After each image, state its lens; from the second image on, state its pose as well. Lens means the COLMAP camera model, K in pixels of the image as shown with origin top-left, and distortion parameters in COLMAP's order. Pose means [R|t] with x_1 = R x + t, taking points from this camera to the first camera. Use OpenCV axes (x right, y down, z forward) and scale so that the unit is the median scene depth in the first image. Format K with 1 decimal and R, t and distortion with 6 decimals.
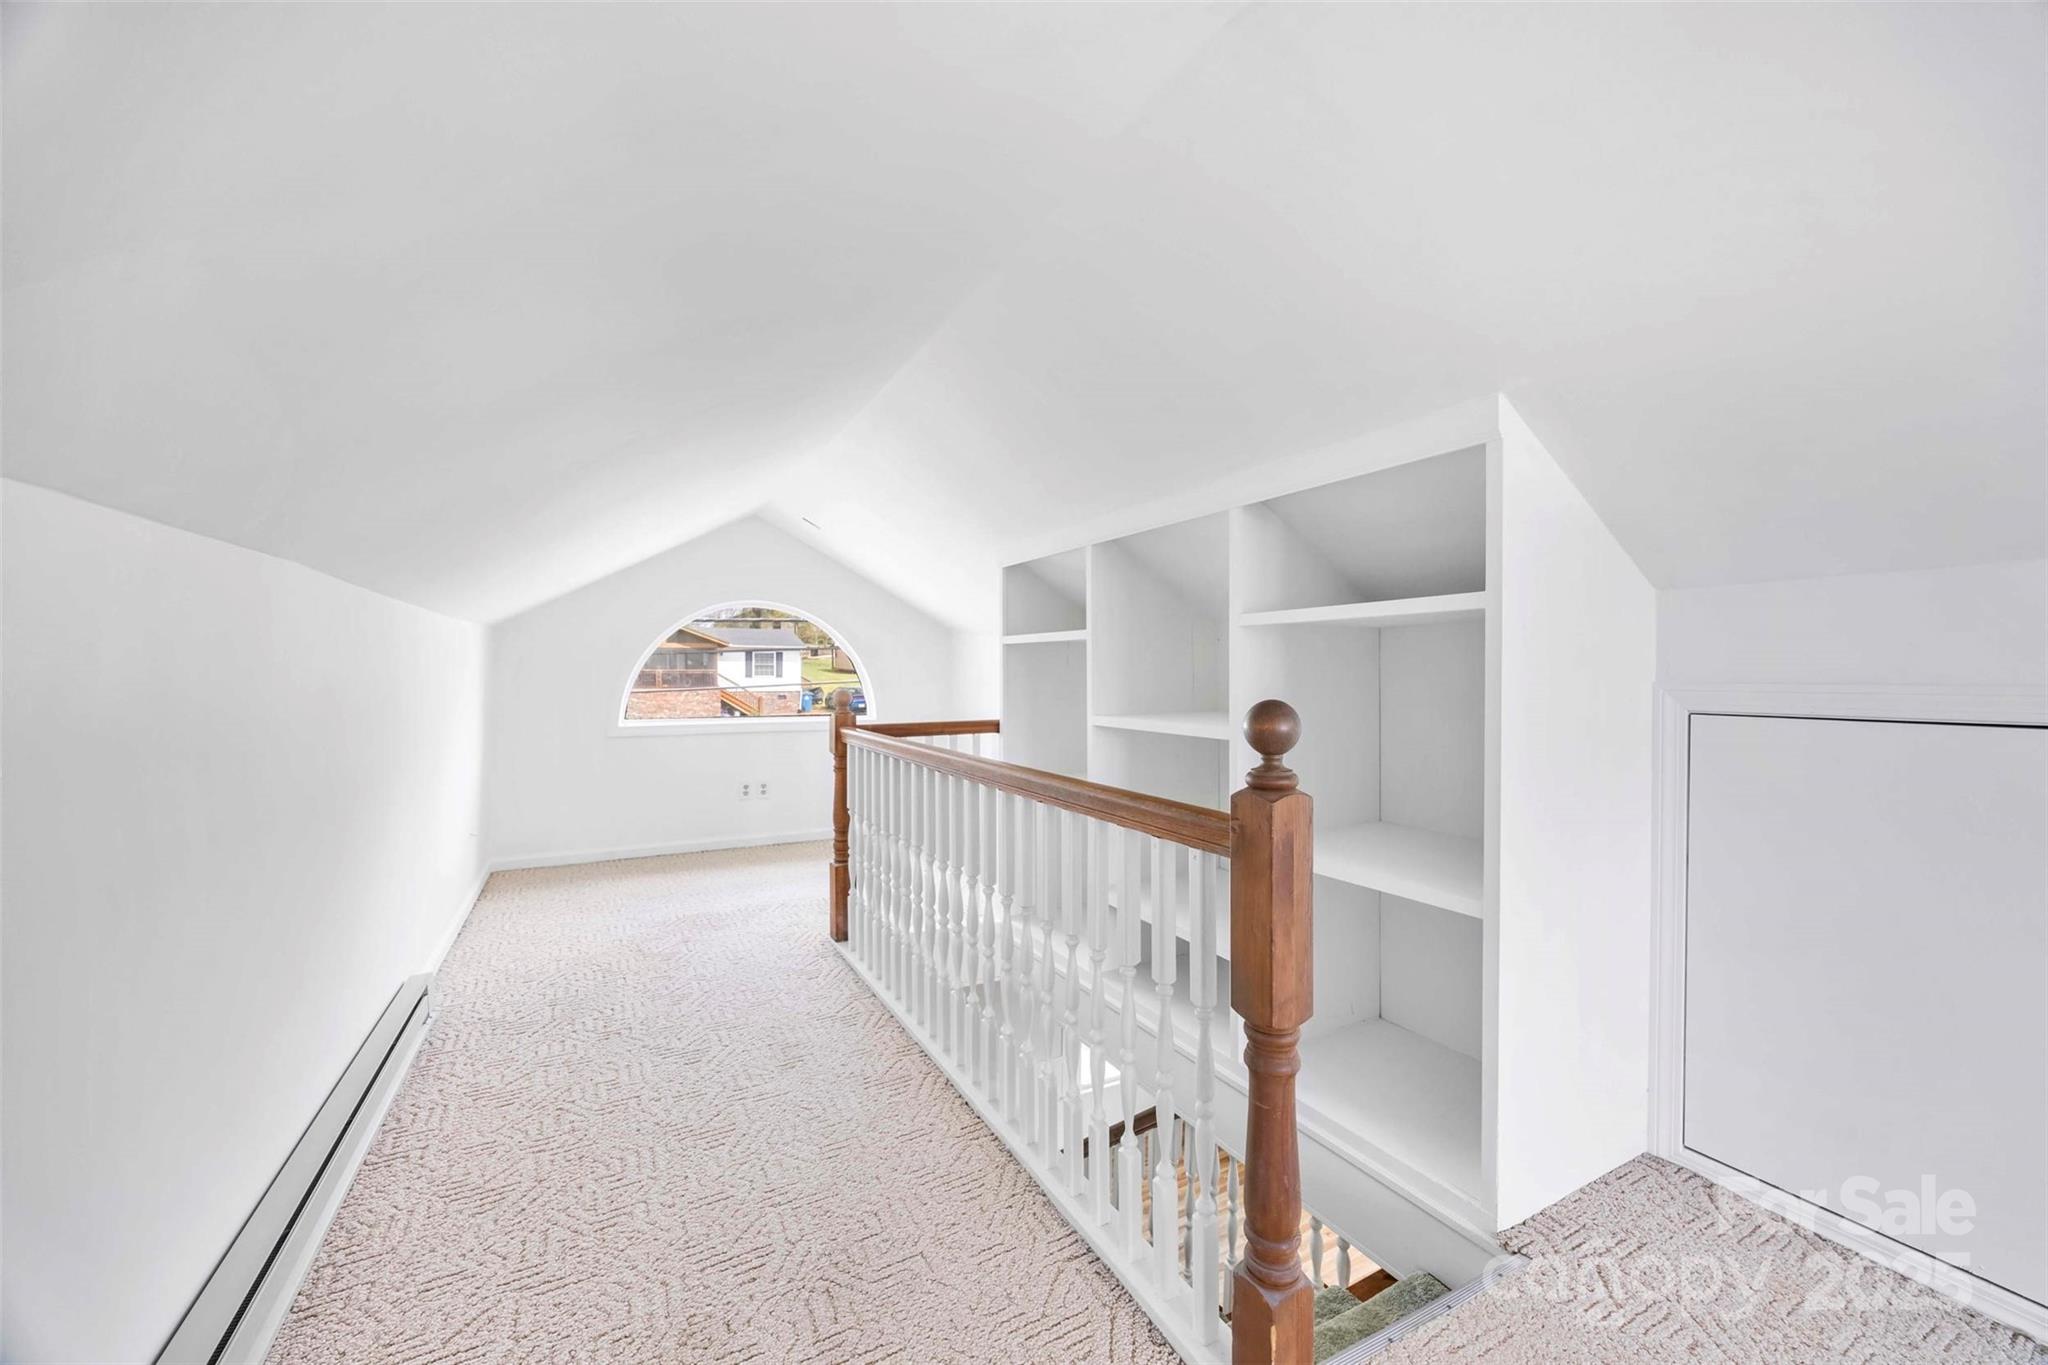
lens RADIAL K [[764.8, 0, 1016.3], [0, 764.8, 674.0], [0, 0, 1]] dist [-0.006049, 0.000204]
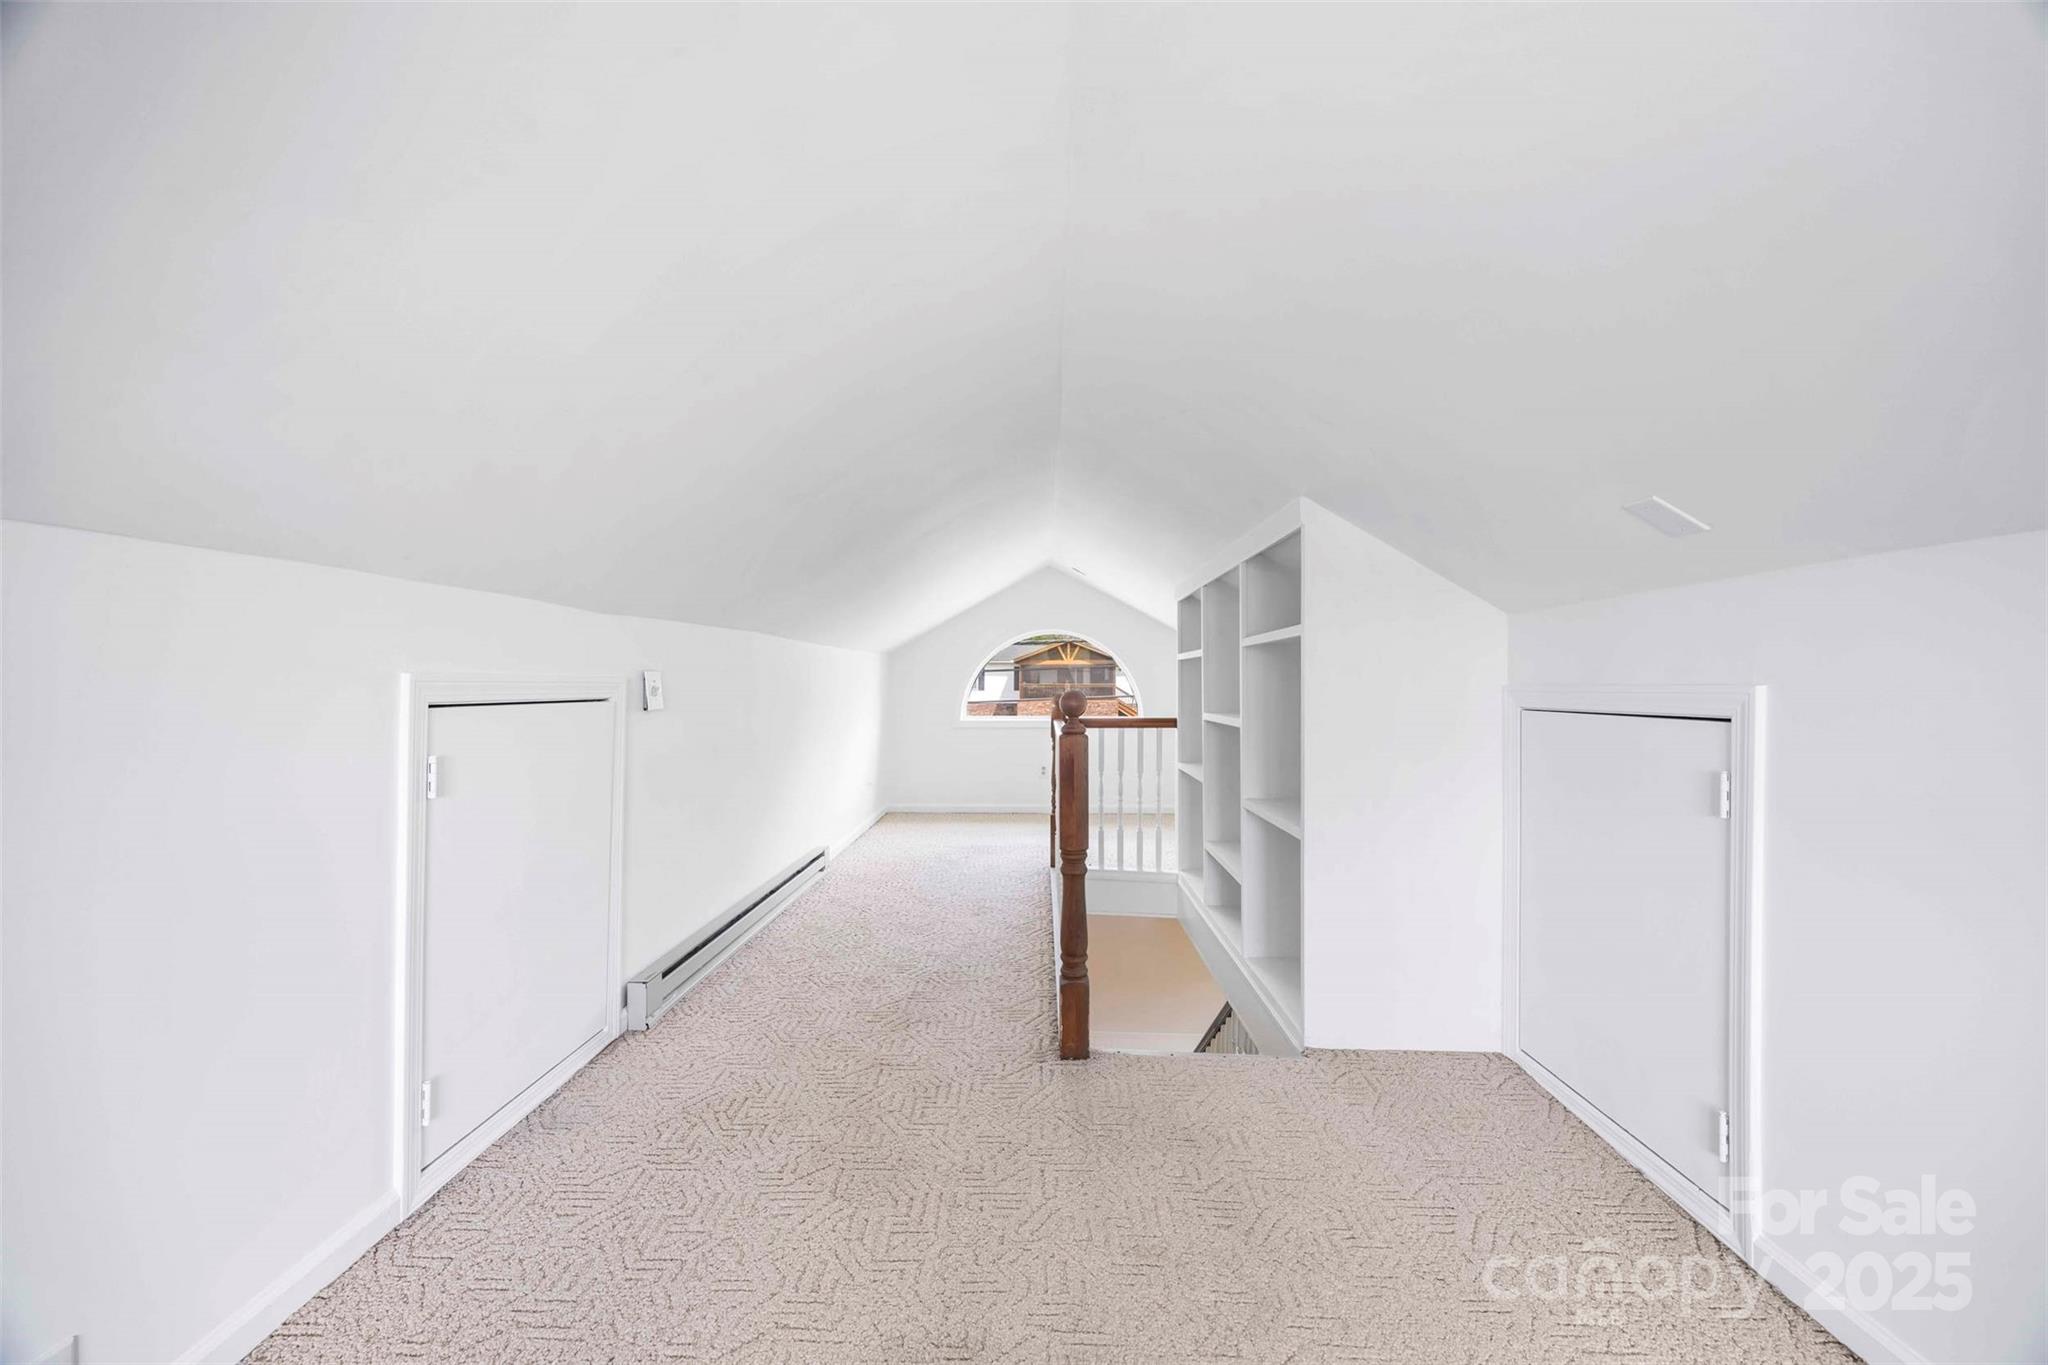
lens RADIAL K [[795.5, 0, 1030.5], [0, 795.5, 682.2], [0, 0, 1]] dist [-0.002437, 0.000222]
pose [[0.865435, -0.002861, -0.501013, 0.442039], [-0.000918, 0.999973, -0.007295, 0.009275], [0.501020, 0.006773, 0.865409, -0.297638]]
